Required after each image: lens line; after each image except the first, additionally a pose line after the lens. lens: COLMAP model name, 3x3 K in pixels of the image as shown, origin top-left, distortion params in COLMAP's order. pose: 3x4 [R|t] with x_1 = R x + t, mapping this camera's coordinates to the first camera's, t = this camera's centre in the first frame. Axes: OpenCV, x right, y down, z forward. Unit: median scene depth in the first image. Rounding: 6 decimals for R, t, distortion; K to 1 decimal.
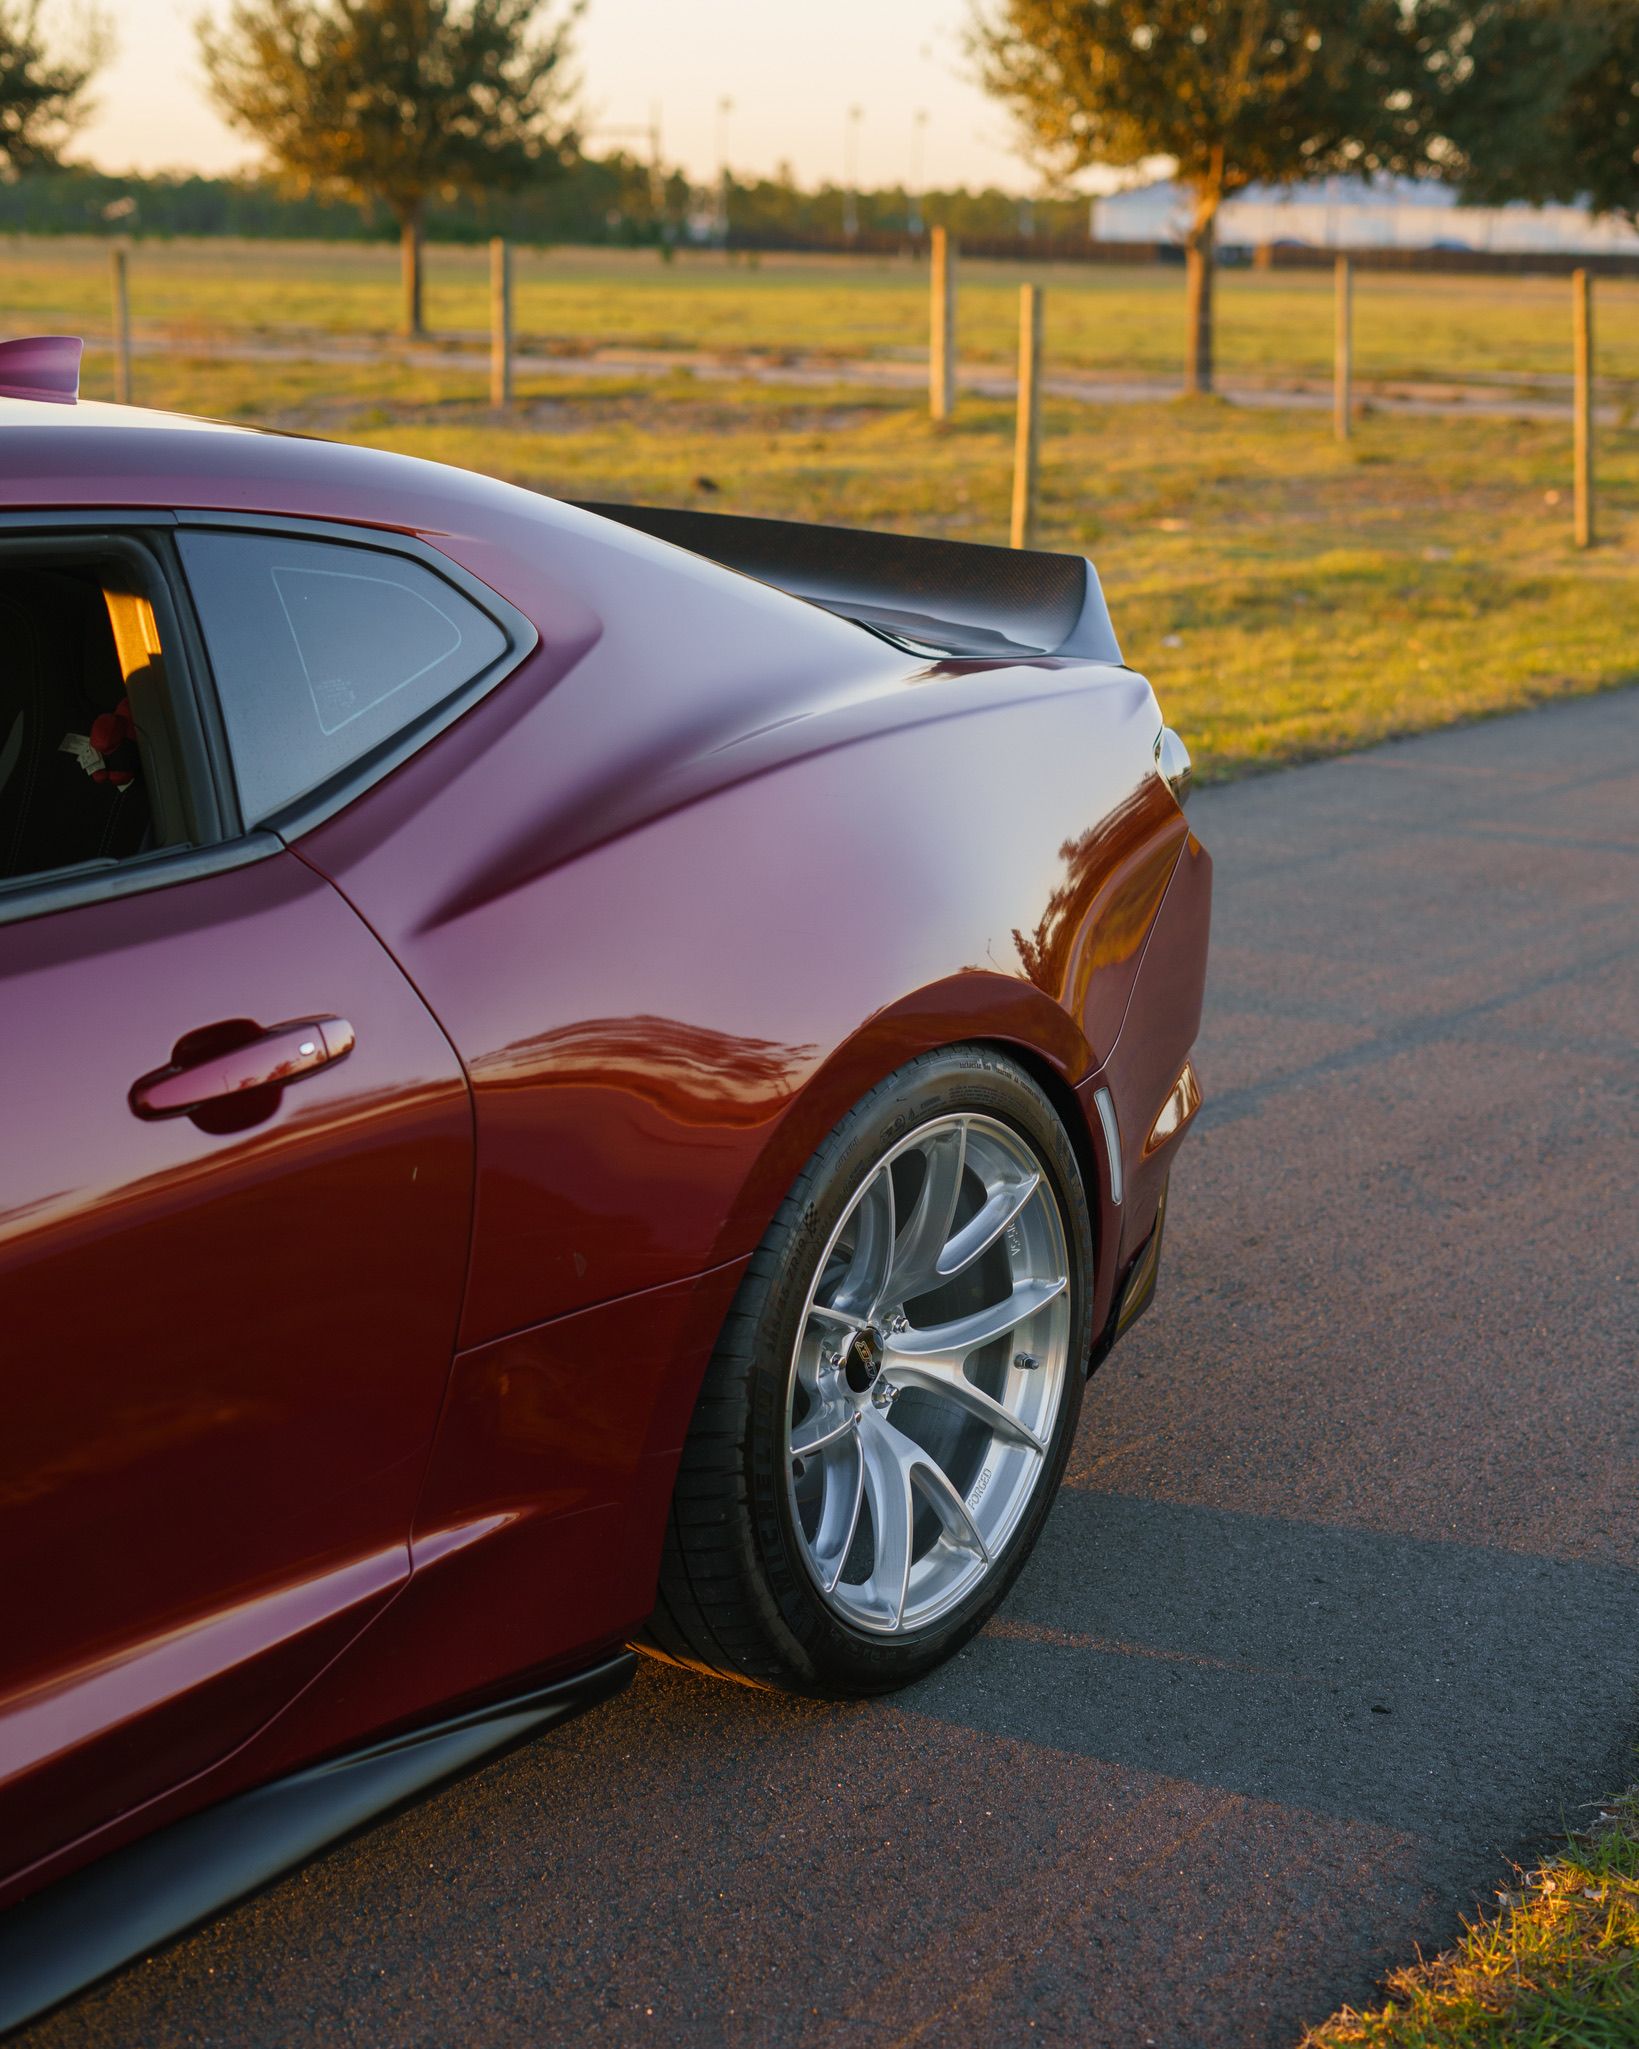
lens RADIAL K [[3391.1, 0, 787.3], [0, 3391.1, 1022.3], [0, 0, 1]] dist [0.010172, -0.090878]
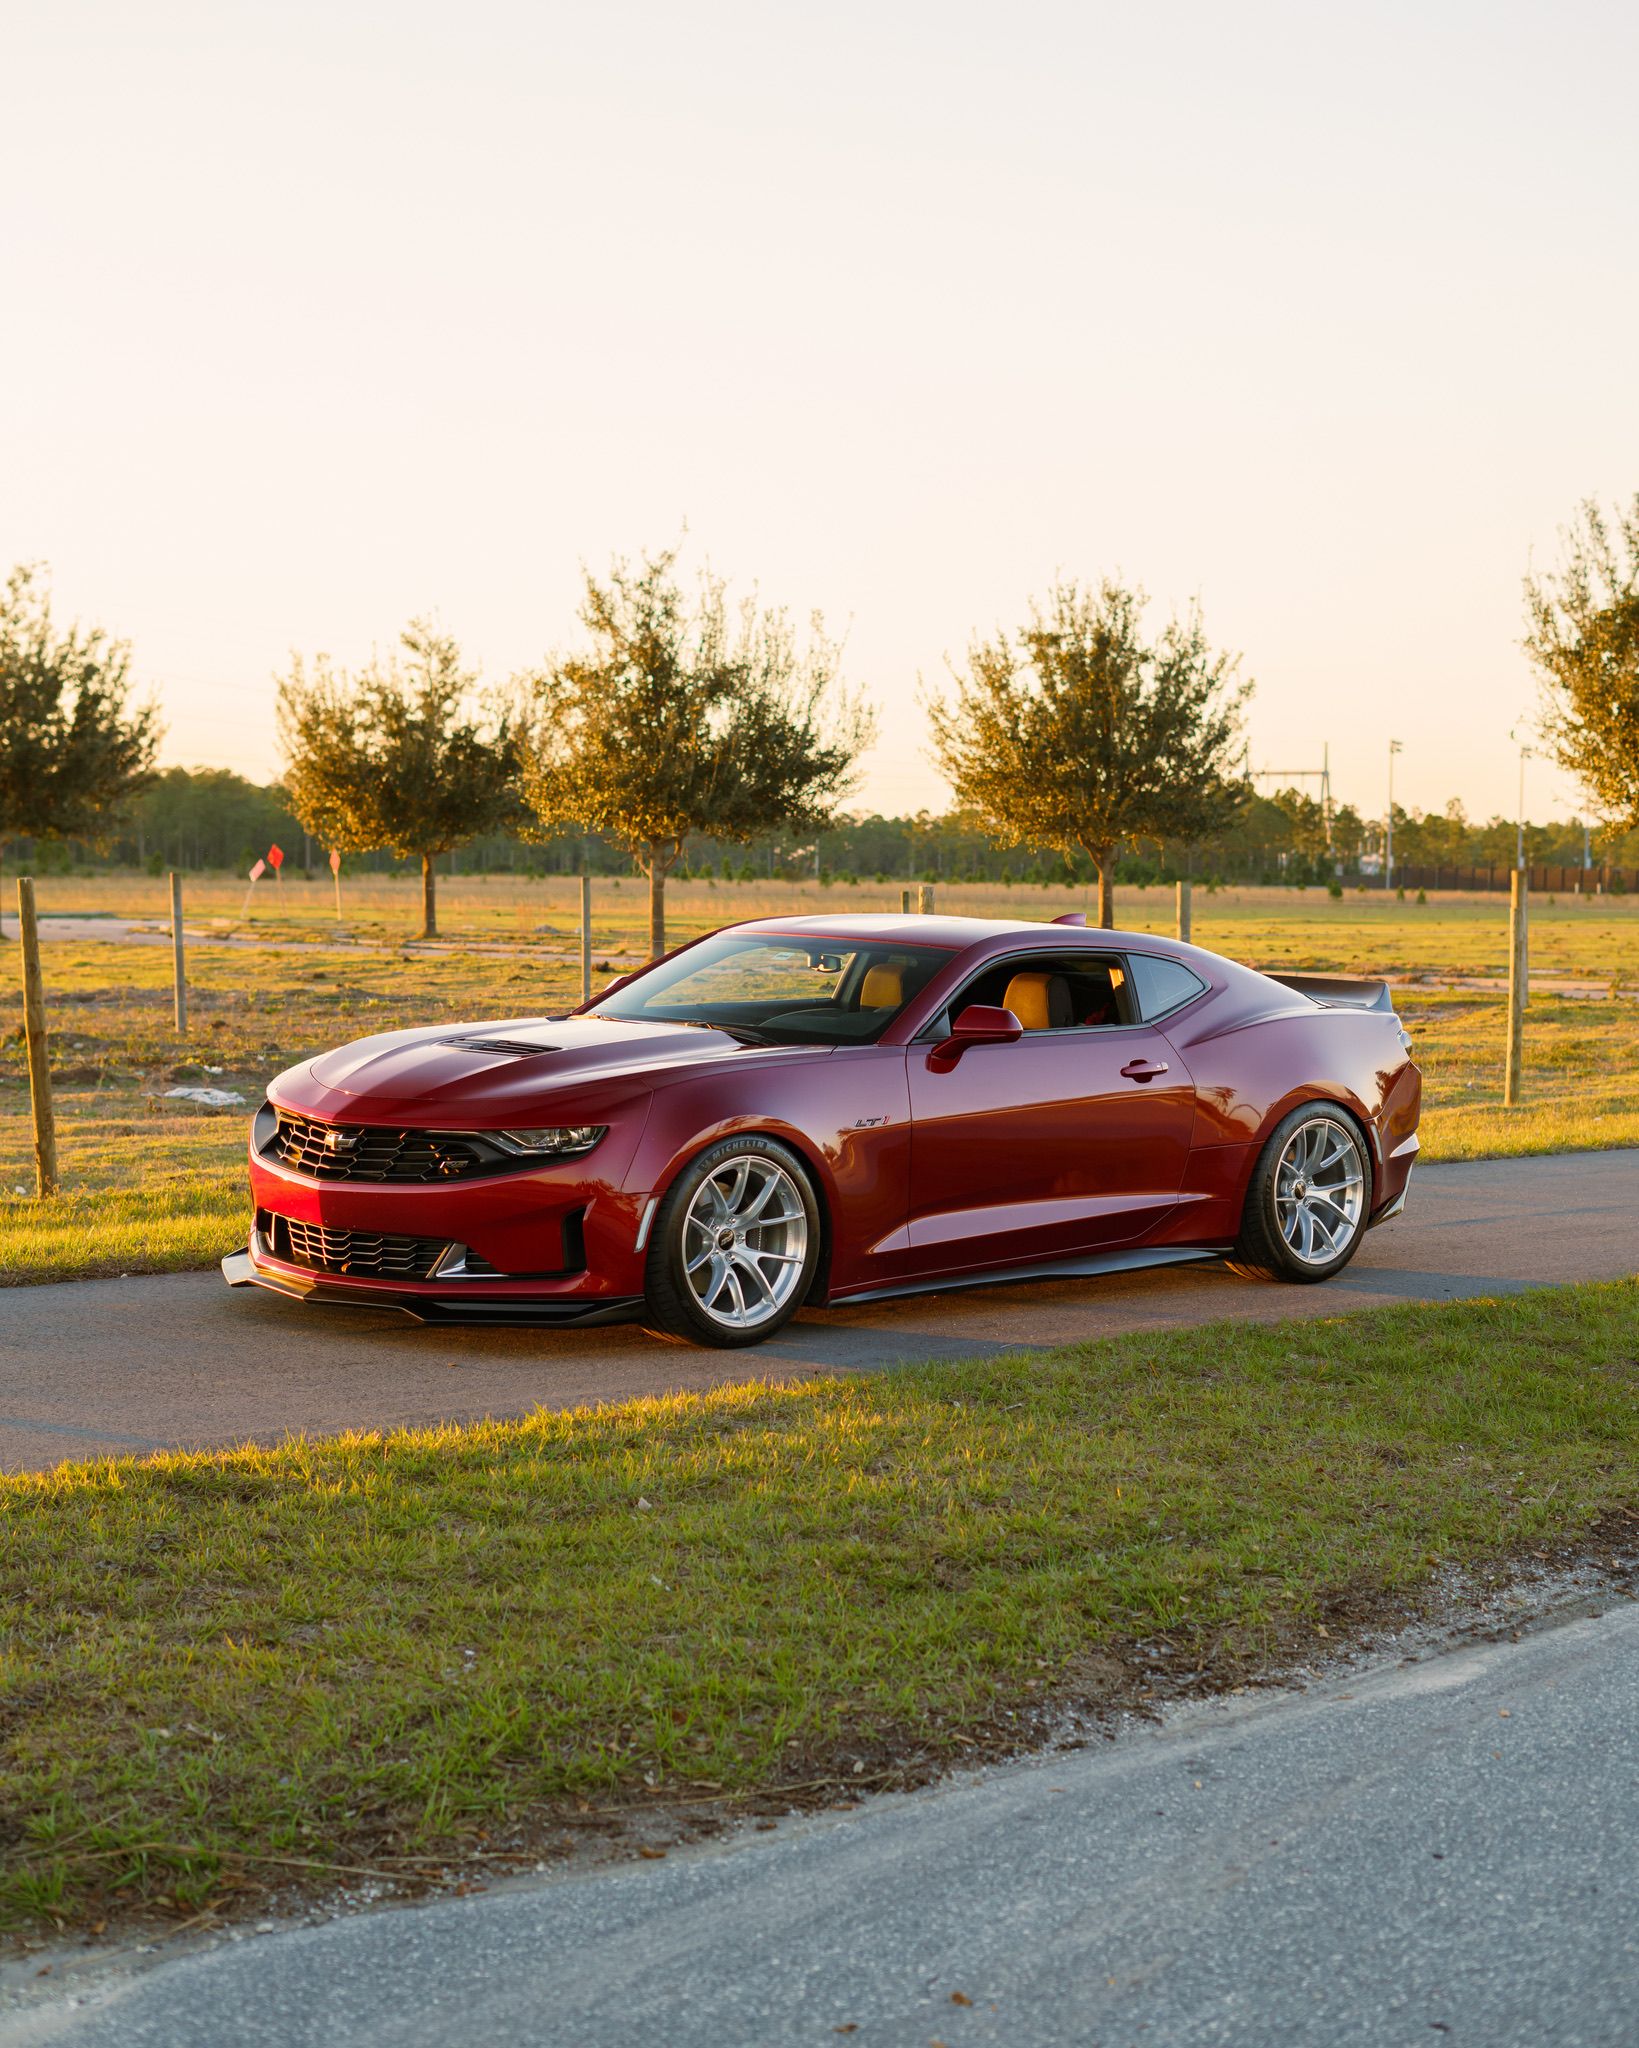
lens RADIAL K [[3389.4, 0, 787.3], [0, 3389.4, 1021.8], [0, 0, 1]] dist [0.010172, -0.090878]
pose [[0.980980, -0.000592, -0.194108, 0.182237], [-0.035041, 0.983026, -0.180087, 0.575070], [0.190920, 0.183463, 0.964308, -2.532563]]
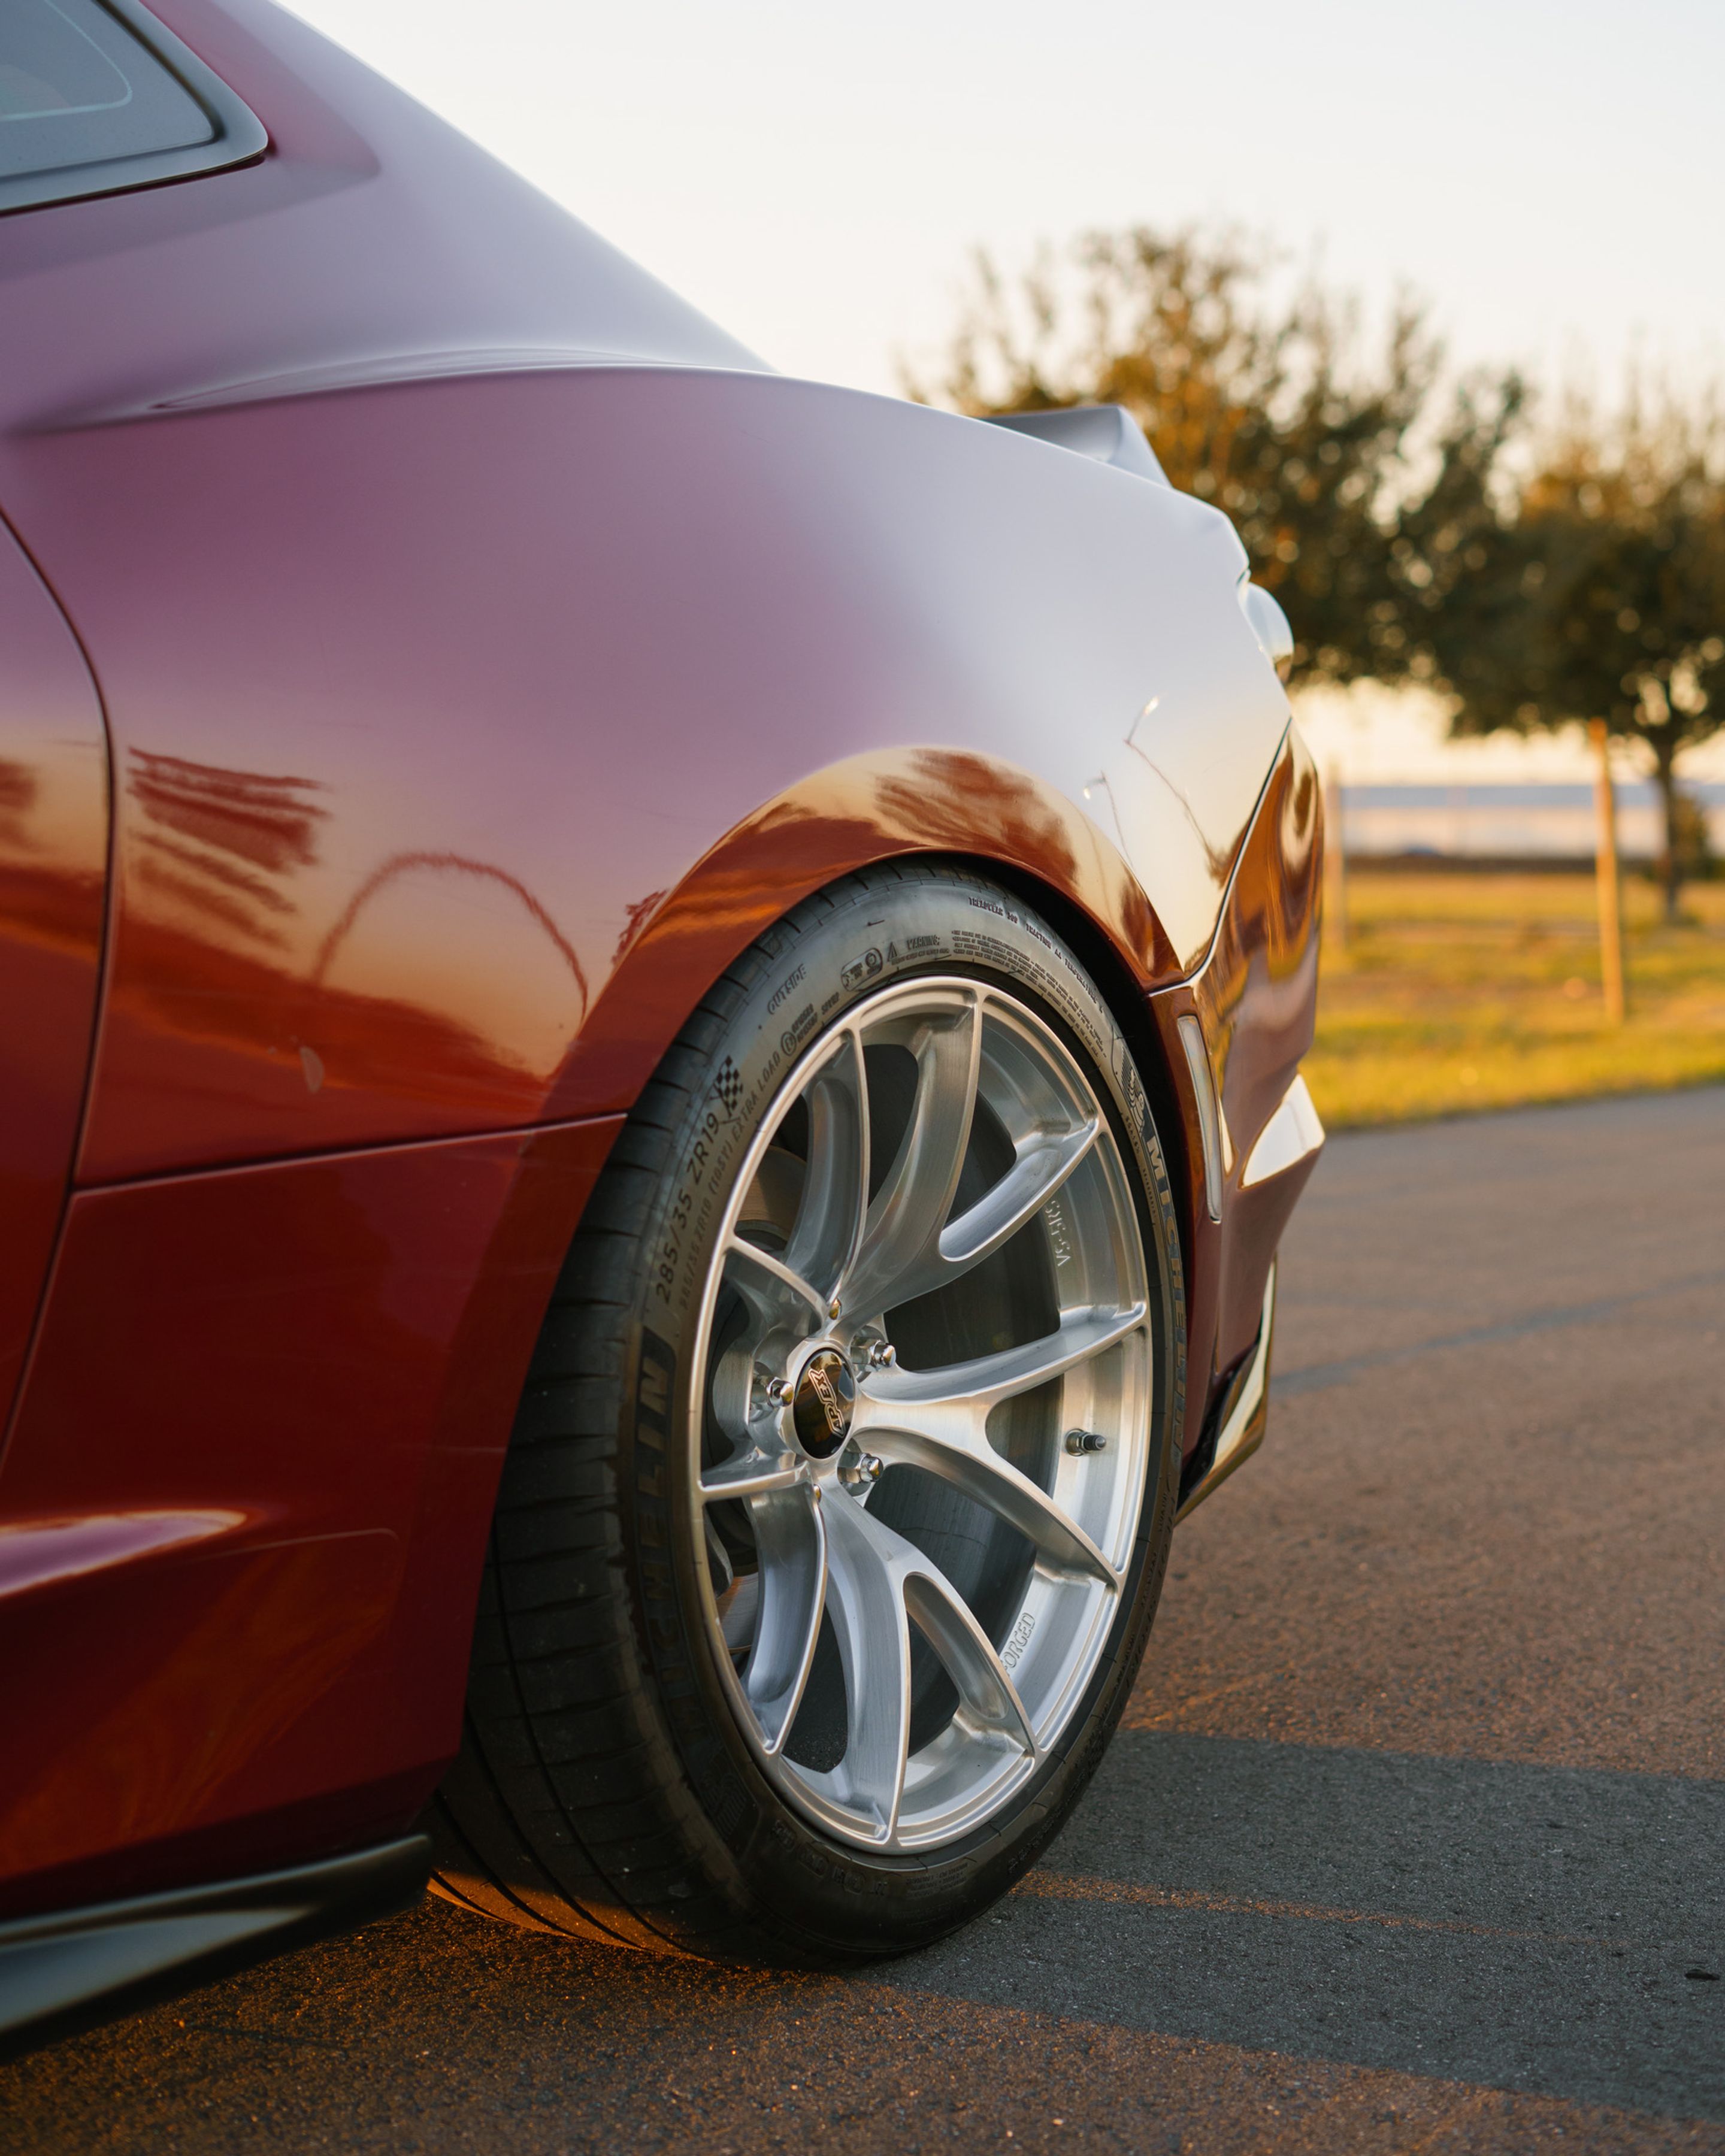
lens RADIAL K [[3568.4, 0, 828.6], [0, 3568.4, 1075.6], [0, 0, 1]] dist [0.010172, -0.090878]
pose [[0.999552, -0.016410, 0.025028, 0.008202], [0.020468, 0.984948, -0.171635, 0.147938], [-0.021835, 0.172071, 0.984843, 0.349735]]
